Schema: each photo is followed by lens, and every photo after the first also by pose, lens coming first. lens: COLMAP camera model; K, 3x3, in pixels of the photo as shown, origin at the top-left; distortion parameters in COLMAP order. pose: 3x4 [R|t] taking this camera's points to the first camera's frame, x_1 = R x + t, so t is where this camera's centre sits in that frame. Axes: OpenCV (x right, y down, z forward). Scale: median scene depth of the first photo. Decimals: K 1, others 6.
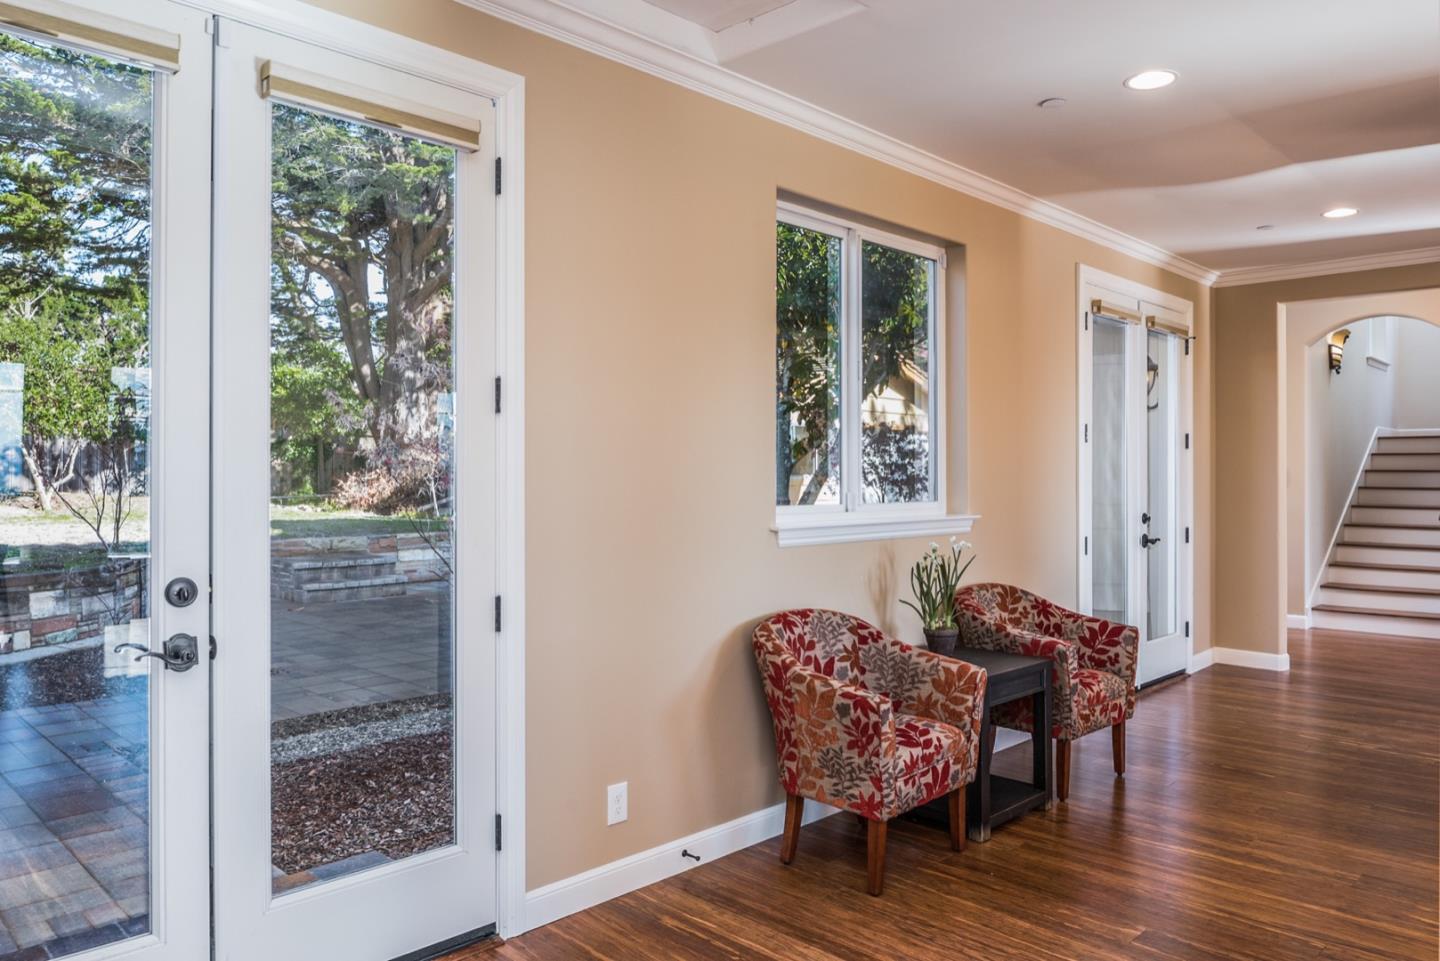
lens RADIAL K [[995.8, 0, 726.2], [0, 995.8, 475.9], [0, 0, 1]] dist [-0.011550, -0.004699]
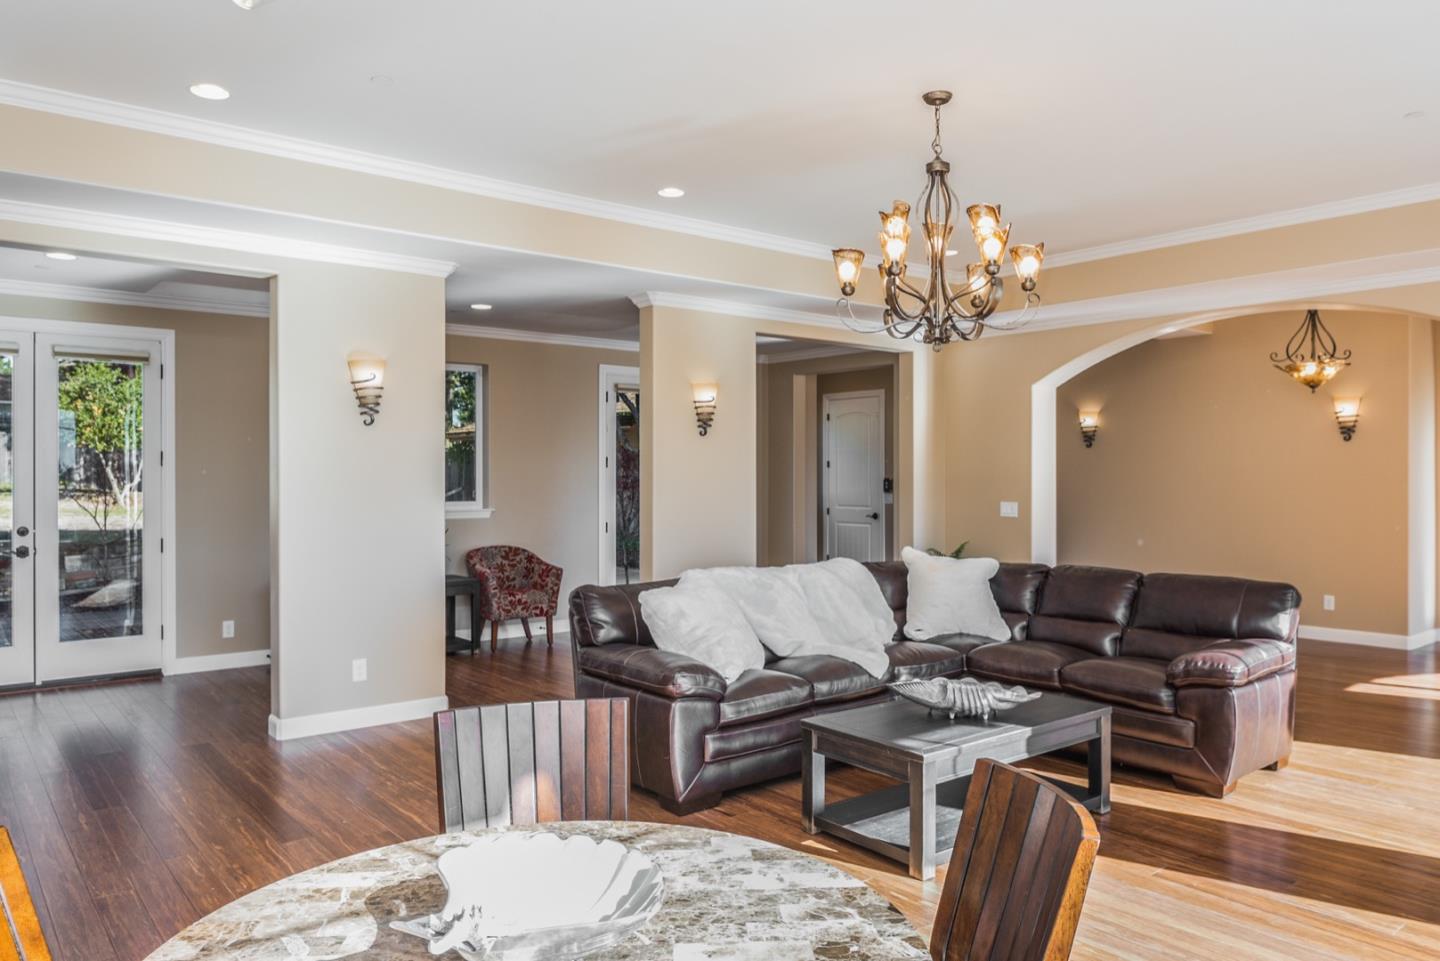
lens RADIAL K [[995.8, 0, 726.2], [0, 995.8, 475.9], [0, 0, 1]] dist [-0.011550, -0.004699]
pose [[0.993211, -0.003148, -0.116282, 1.263761], [0.002781, 0.999991, -0.003317, -0.021425], [0.116291, 0.002971, 0.993211, -1.132132]]
